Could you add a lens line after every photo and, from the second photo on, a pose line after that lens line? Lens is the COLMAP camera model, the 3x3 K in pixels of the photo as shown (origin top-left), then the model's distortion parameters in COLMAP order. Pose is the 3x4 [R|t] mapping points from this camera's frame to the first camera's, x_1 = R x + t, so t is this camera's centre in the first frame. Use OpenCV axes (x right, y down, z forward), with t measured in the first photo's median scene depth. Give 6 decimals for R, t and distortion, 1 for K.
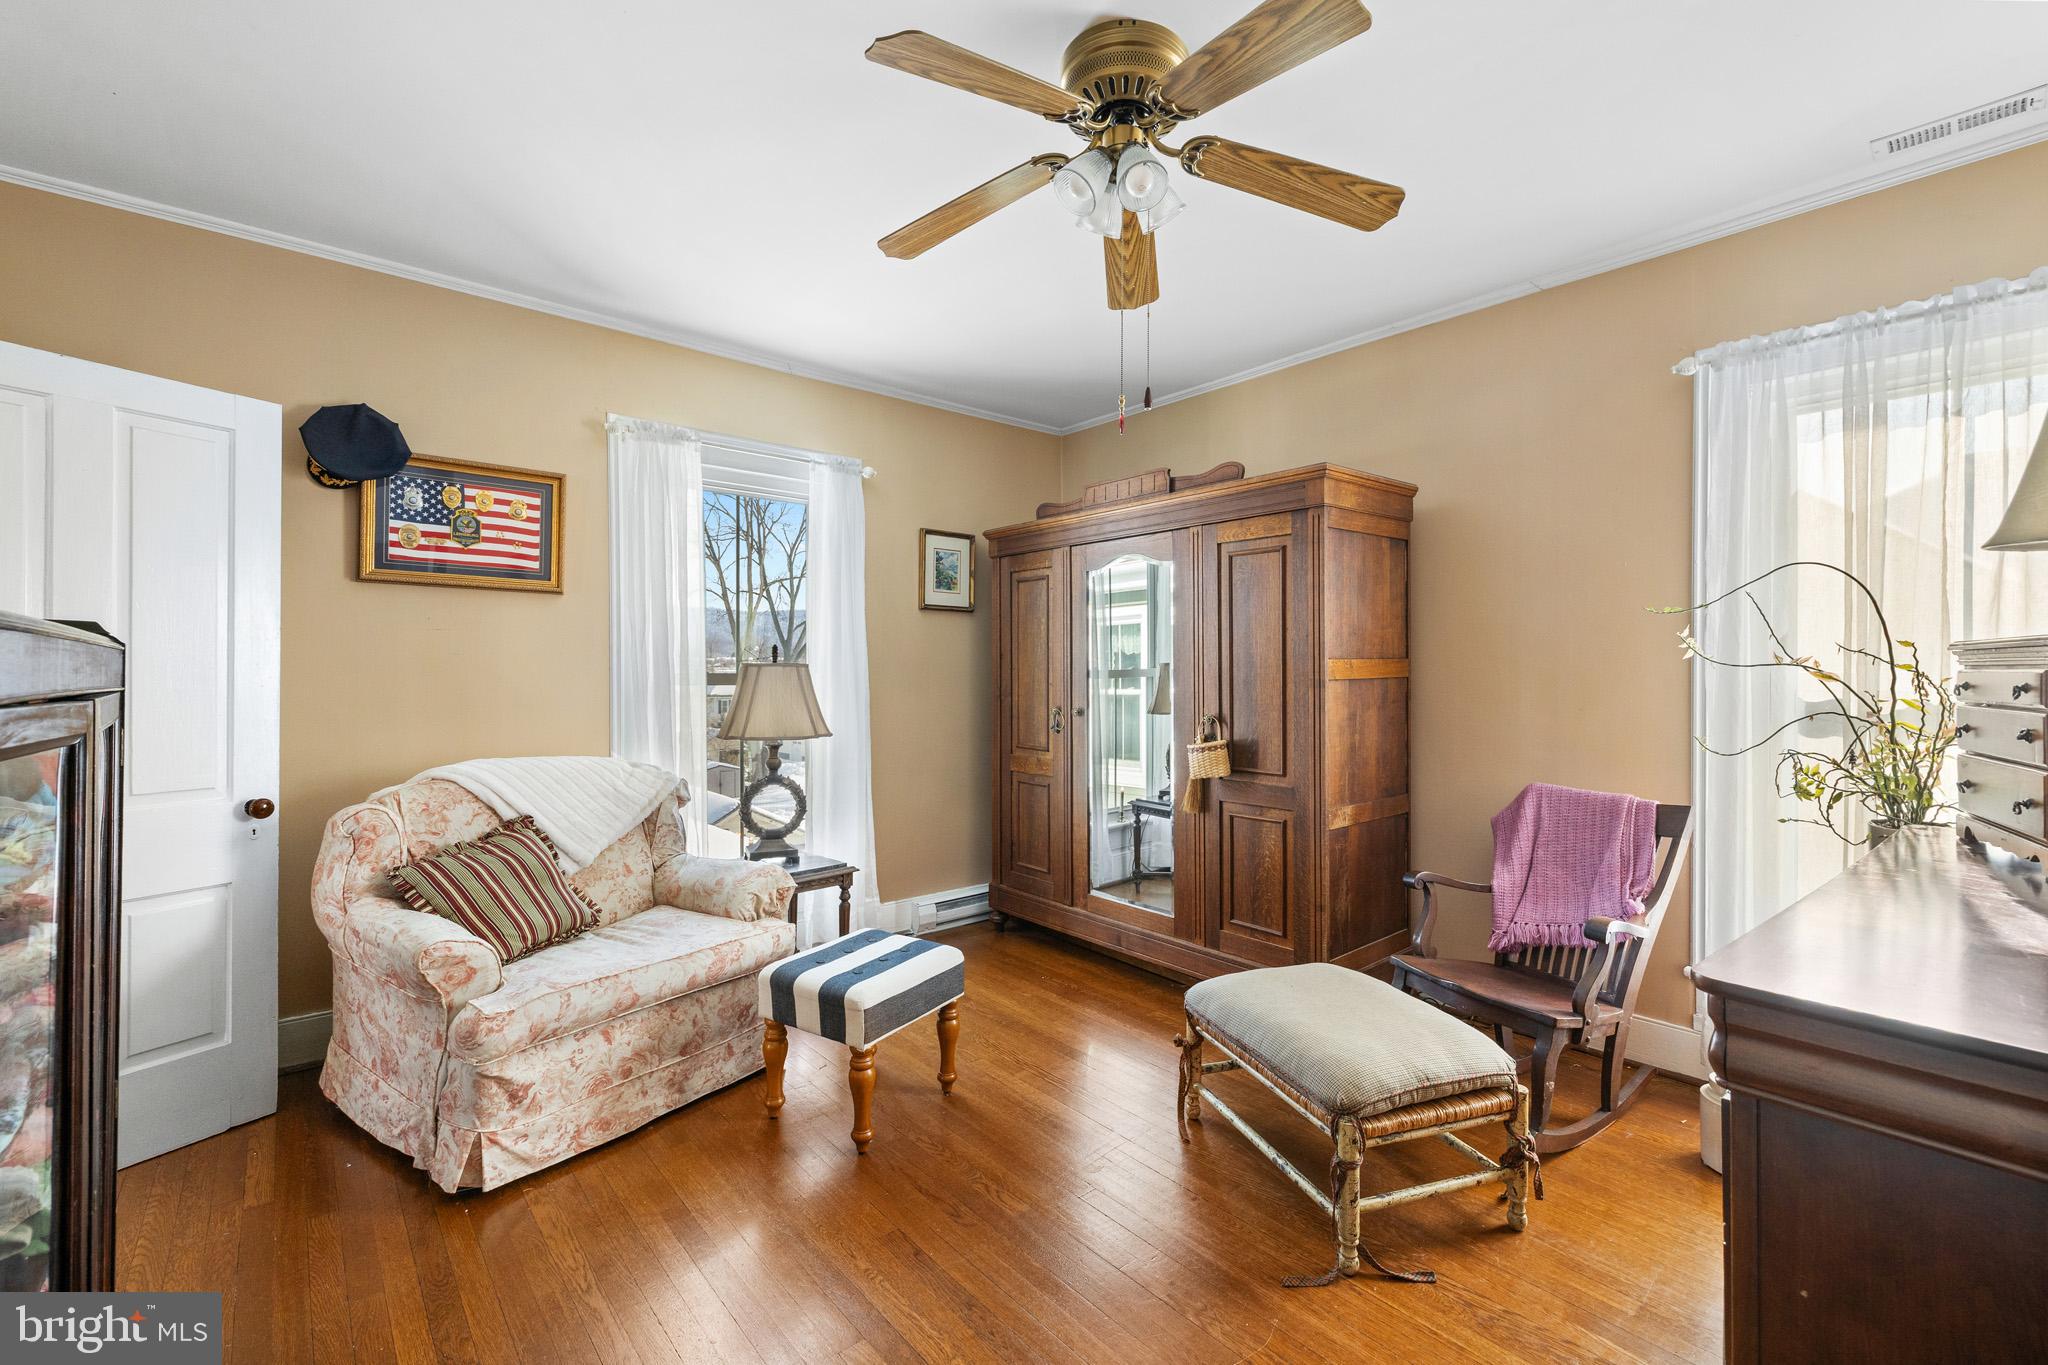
lens RADIAL K [[873.4, 0, 1024.0], [0, 873.4, 682.5], [0, 0, 1]] dist [0.000073, 0.000181]
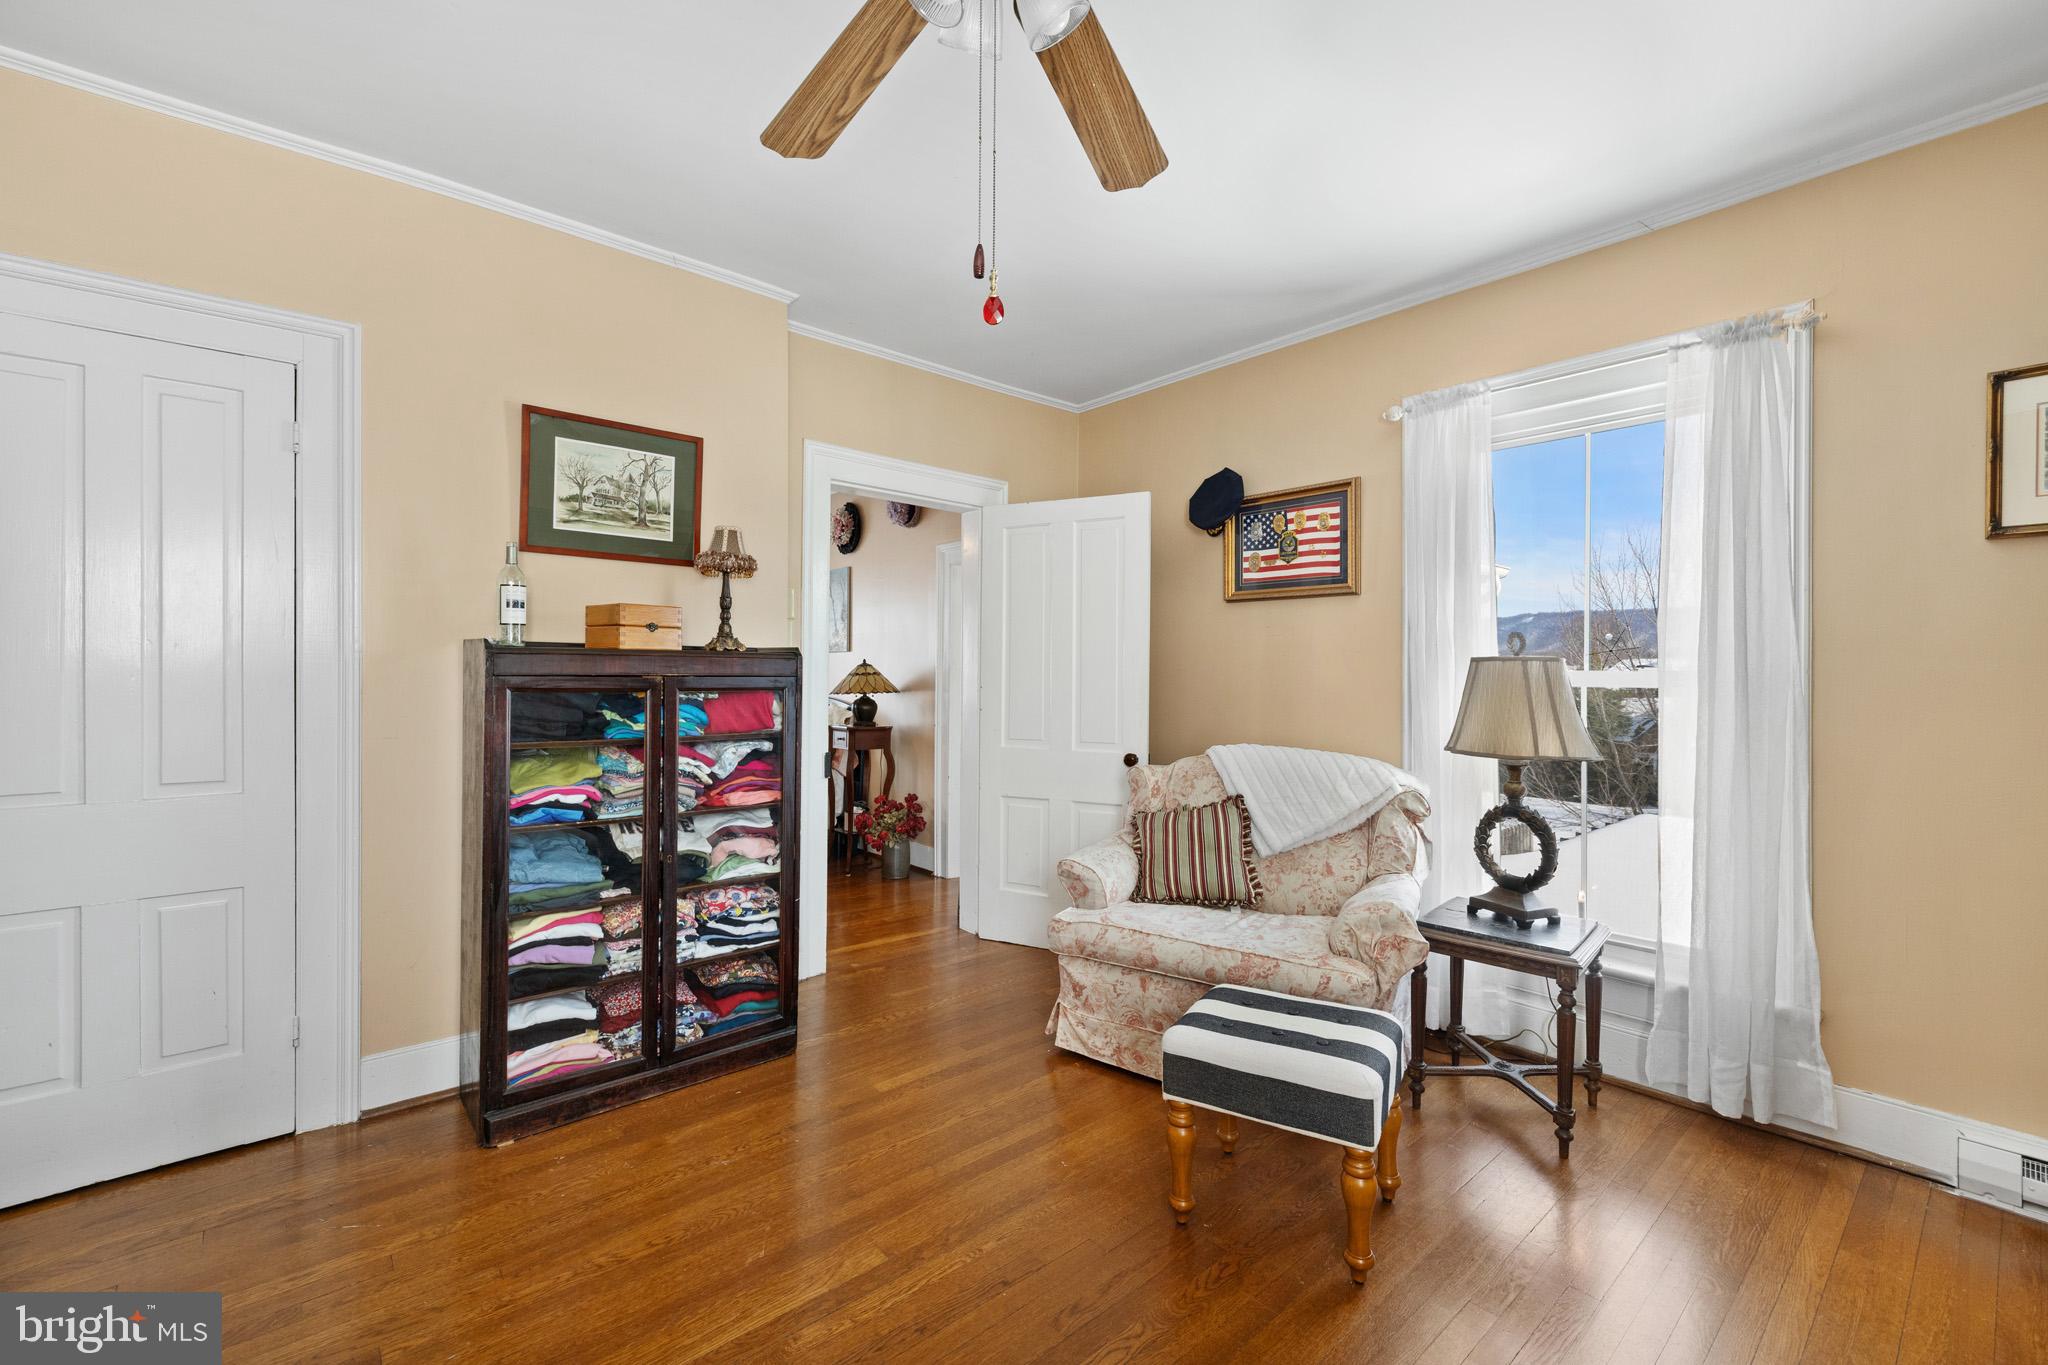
lens RADIAL K [[871.3, 0, 1033.6], [0, 871.3, 681.0], [0, 0, 1]] dist [-0.000003, 0.000335]
pose [[0.008356, 0.002895, -0.999961, 0.521637], [-0.013089, 0.999910, 0.002786, 0.002920], [0.999879, 0.013066, 0.008393, 0.652451]]
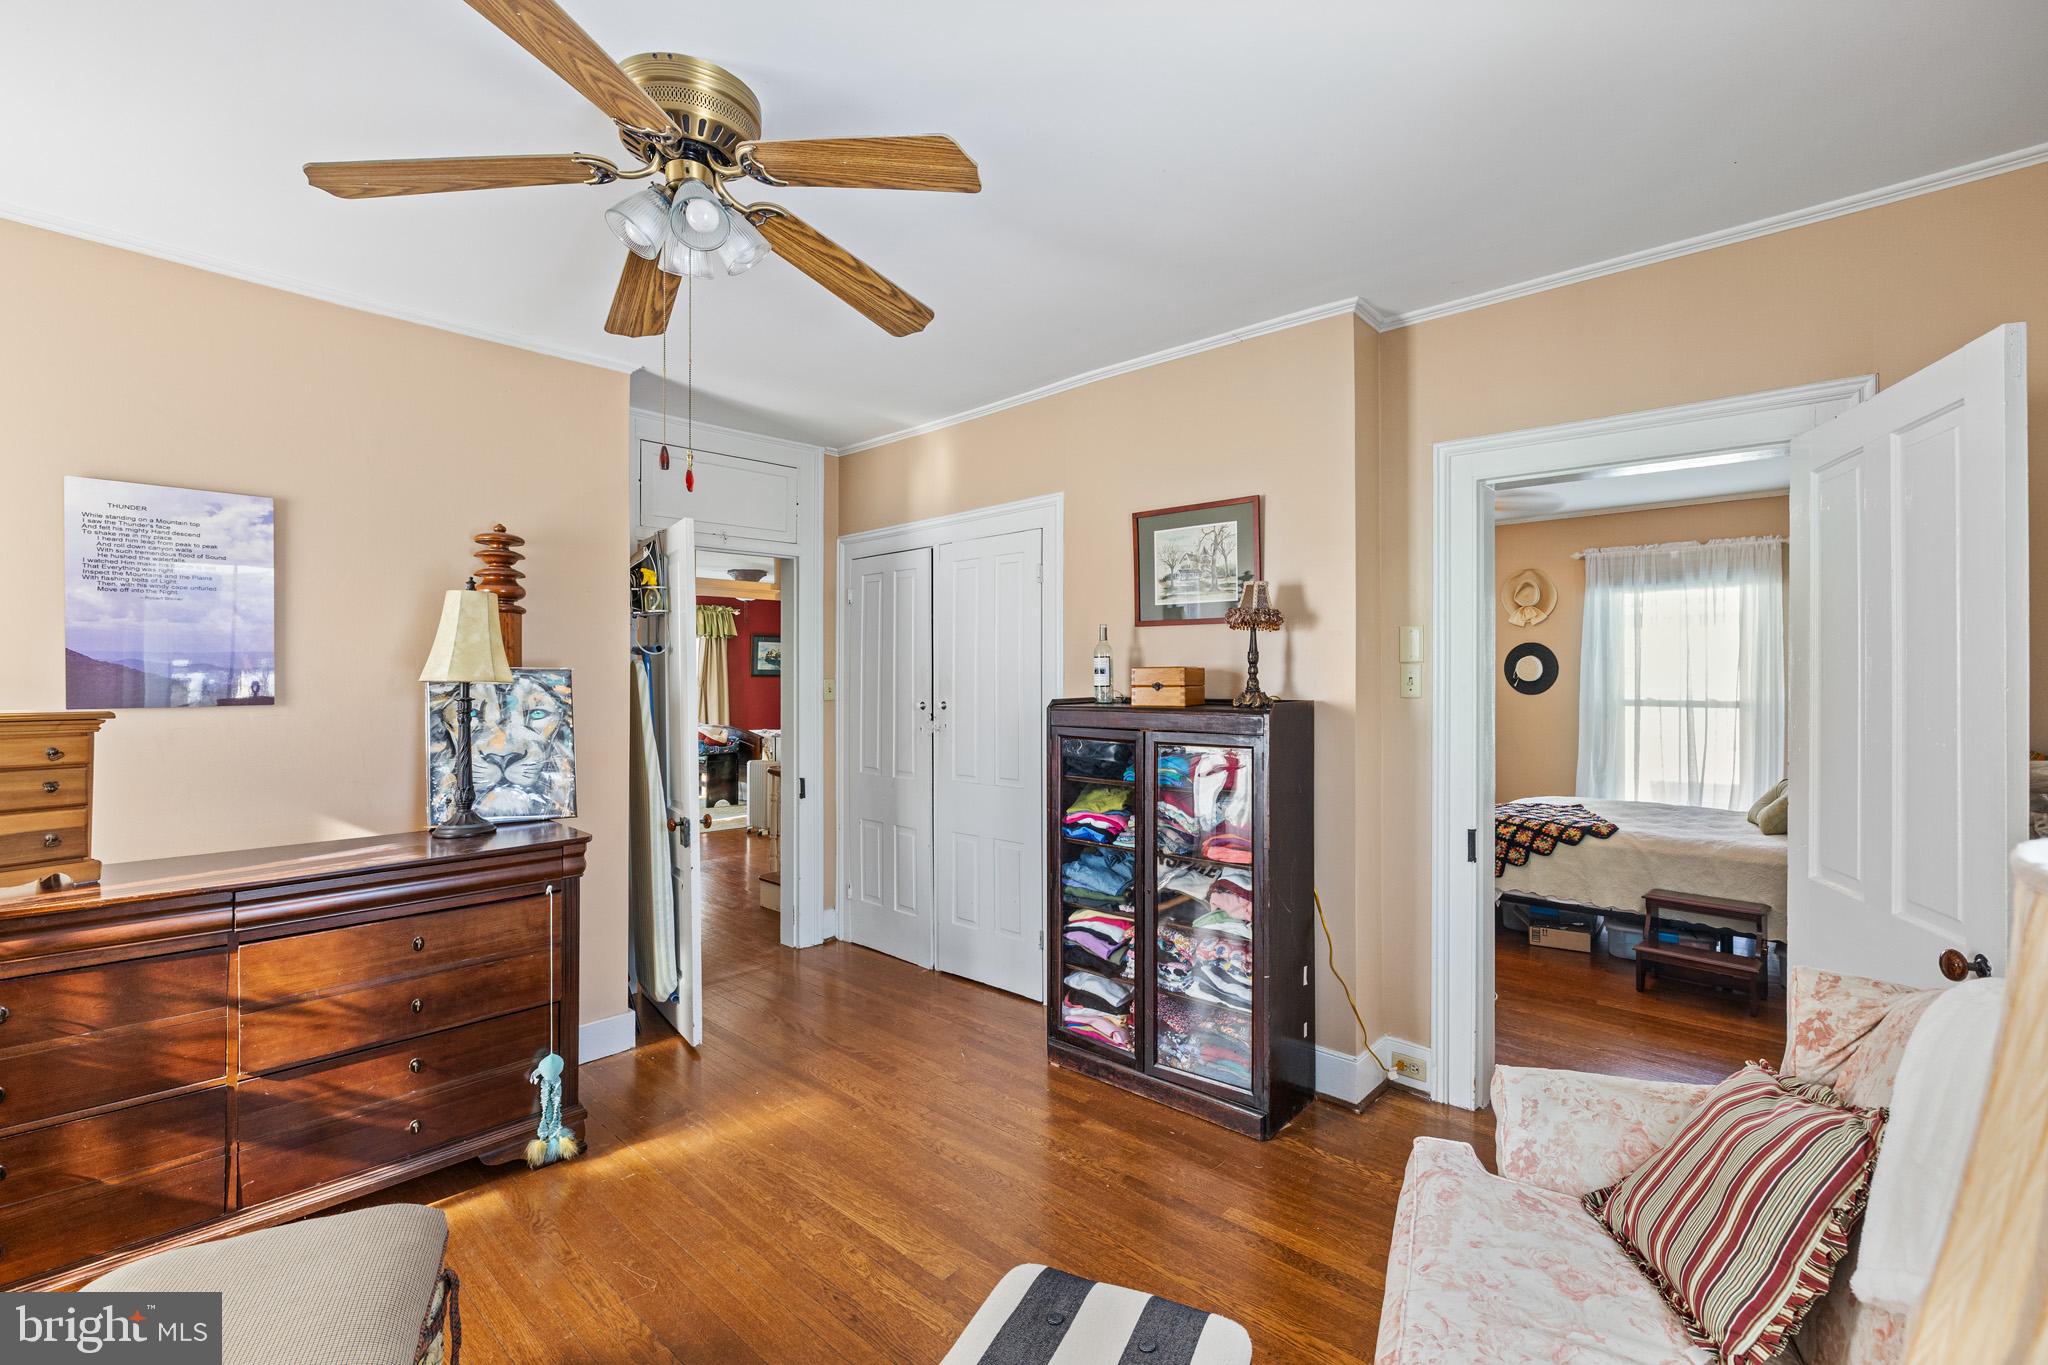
lens RADIAL K [[885.8, 0, 1048.8], [0, 885.8, 676.2], [0, 0, 1]] dist [0.000094, 0.000012]
pose [[-0.991128, -0.002801, -0.132883, -0.107502], [-0.003498, 0.999981, 0.005011, -0.061197], [0.132867, 0.005431, -0.991119, 1.275846]]
